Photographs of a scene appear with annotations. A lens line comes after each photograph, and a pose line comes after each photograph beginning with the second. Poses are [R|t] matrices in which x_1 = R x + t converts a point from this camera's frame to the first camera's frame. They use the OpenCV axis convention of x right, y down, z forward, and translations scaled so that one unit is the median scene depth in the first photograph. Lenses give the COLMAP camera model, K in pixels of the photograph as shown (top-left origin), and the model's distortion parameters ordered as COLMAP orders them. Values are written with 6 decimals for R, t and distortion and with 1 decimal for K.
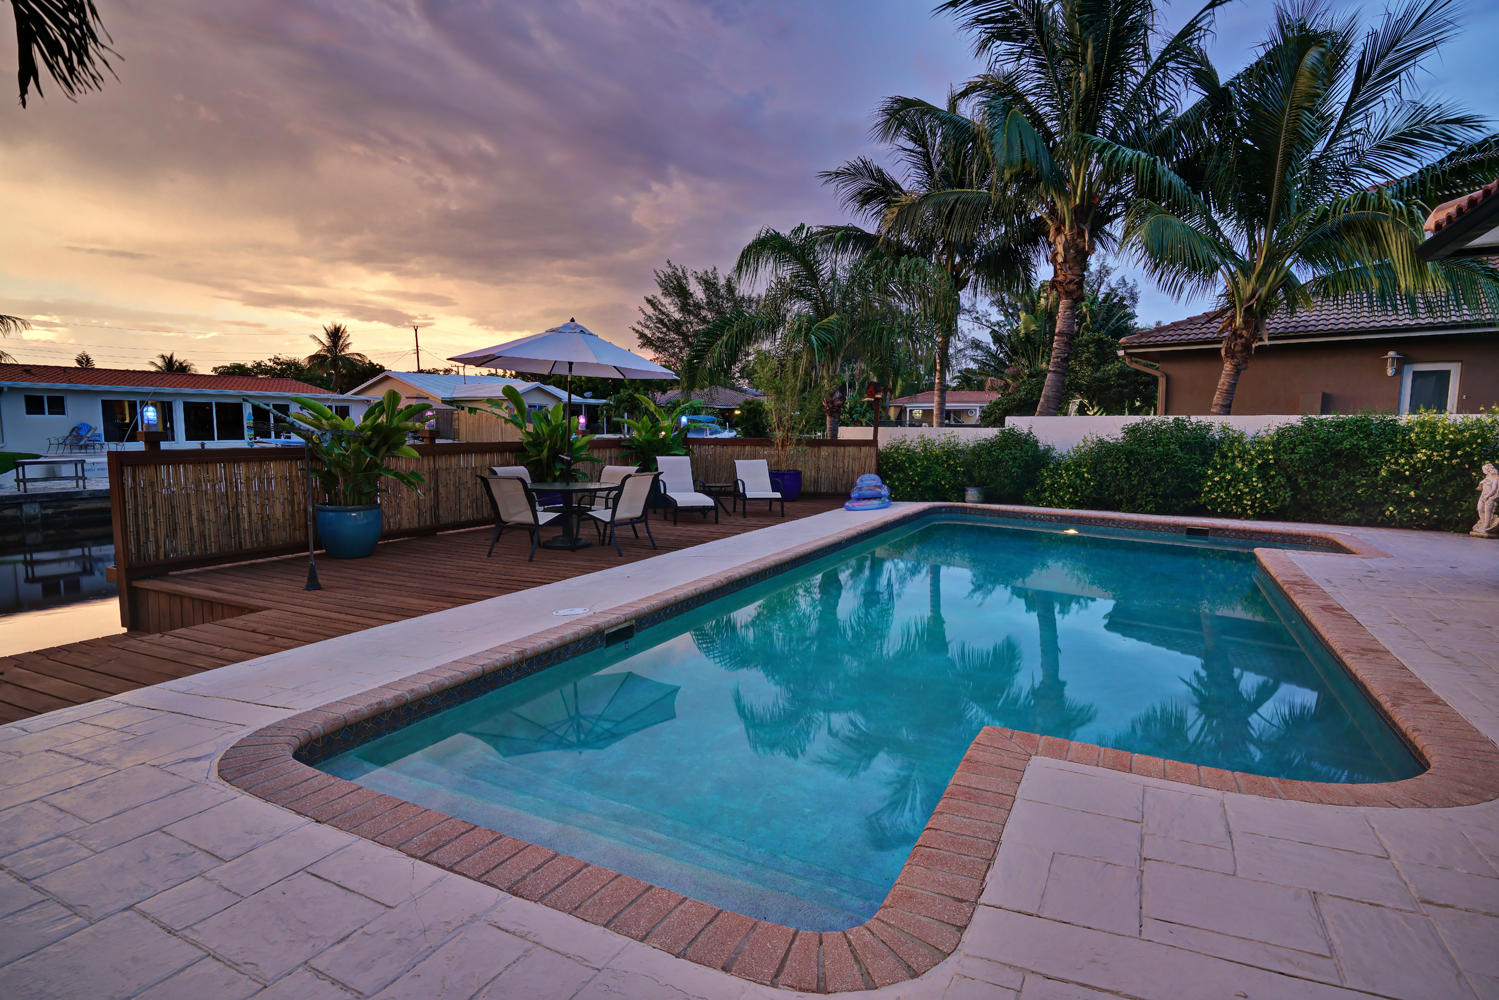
lens RADIAL K [[761.2, 0, 753.9], [0, 761.2, 507.3], [0, 0, 1]] dist [-0.000104, 0.002561]
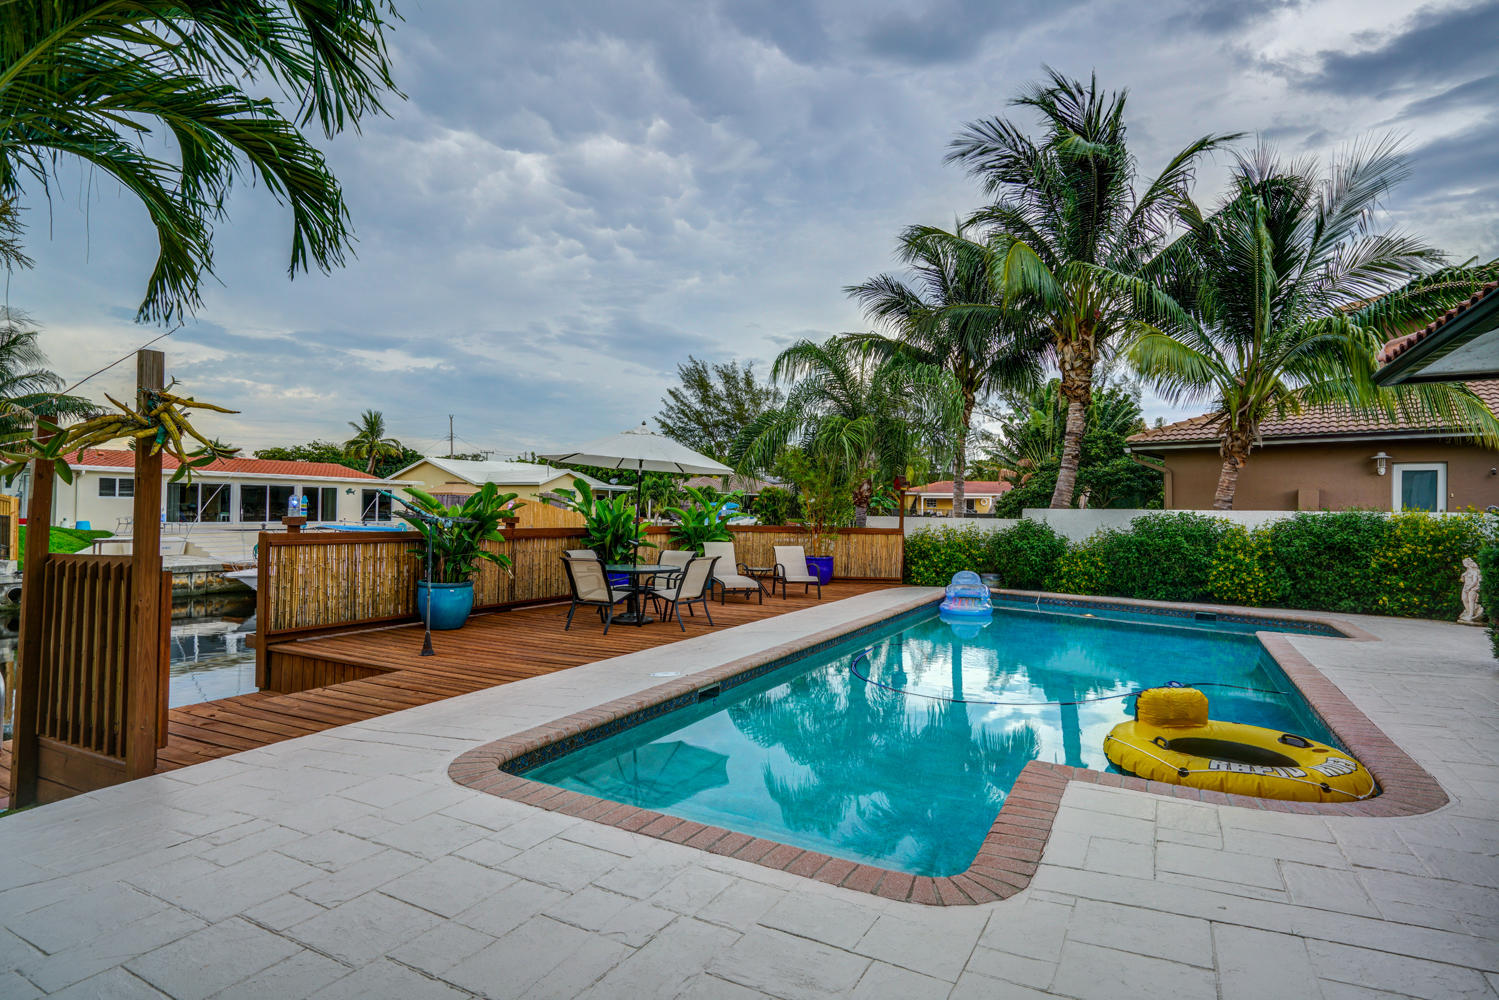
lens RADIAL K [[761.2, 0, 746.1], [0, 761.2, 498.4], [0, 0, 1]] dist [-0.000104, 0.002561]
pose [[0.999707, 0.009910, -0.022095, -0.046187], [-0.012547, 0.992376, -0.122604, 0.004693], [0.020712, 0.122845, 0.992210, -0.102274]]
